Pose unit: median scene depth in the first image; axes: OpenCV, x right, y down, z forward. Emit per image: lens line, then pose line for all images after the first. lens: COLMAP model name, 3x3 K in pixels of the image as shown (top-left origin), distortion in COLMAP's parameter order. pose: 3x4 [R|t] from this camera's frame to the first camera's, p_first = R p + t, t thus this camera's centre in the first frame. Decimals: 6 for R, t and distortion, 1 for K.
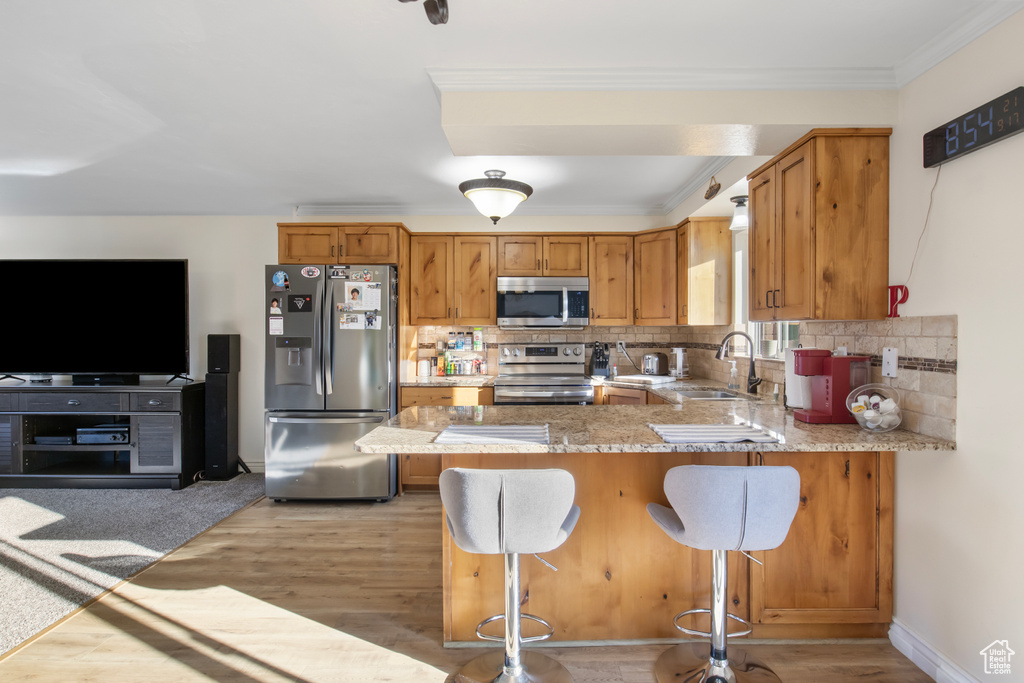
lens RADIAL K [[501.7, 0, 518.3], [0, 501.7, 339.6], [0, 0, 1]] dist [-0.004053, -0.000846]
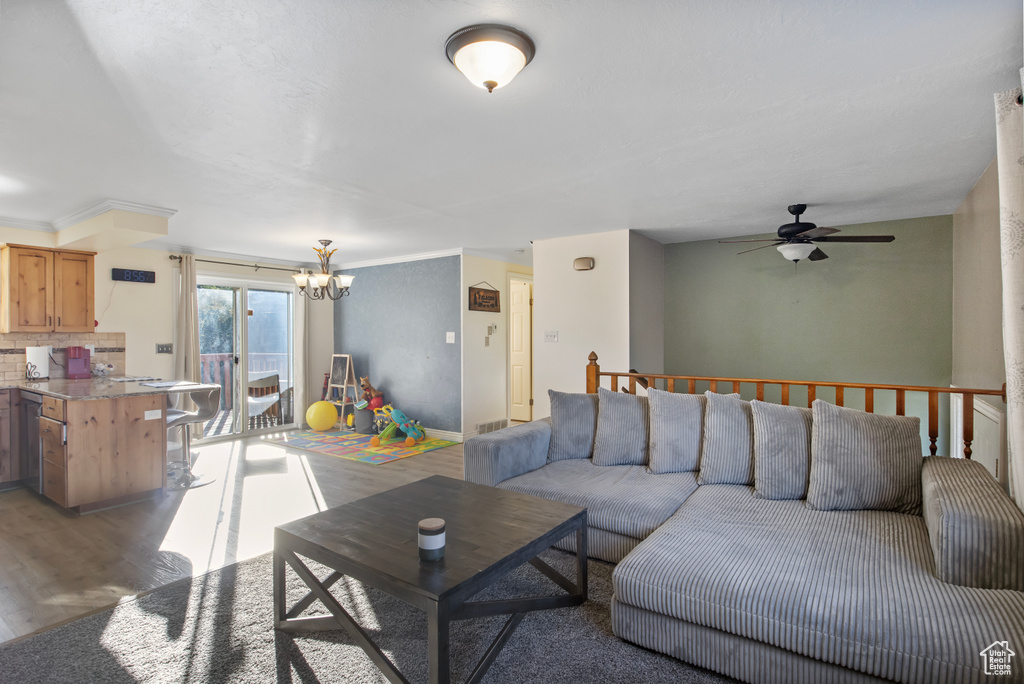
lens RADIAL K [[501.7, 0, 518.3], [0, 501.7, 340.1], [0, 0, 1]] dist [-0.004053, -0.000846]
pose [[-0.818817, -0.007792, 0.574001, -1.248469], [0.003089, 0.999834, 0.017979, -0.022526], [-0.574046, 0.016494, -0.818657, 0.935722]]
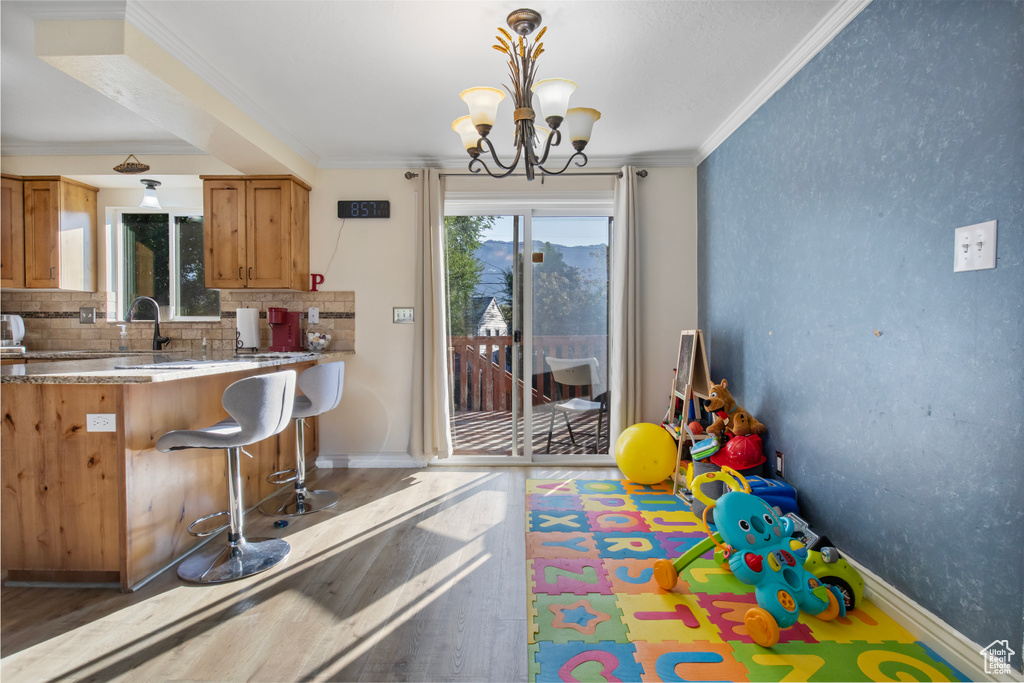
lens RADIAL K [[501.7, 0, 518.3], [0, 501.7, 339.6], [0, 0, 1]] dist [-0.004053, -0.000846]
pose [[0.024978, -0.020254, 0.999483, -0.560027], [0.011349, 0.999736, 0.019975, 0.054785], [-0.999624, 0.010845, 0.025202, 0.106579]]
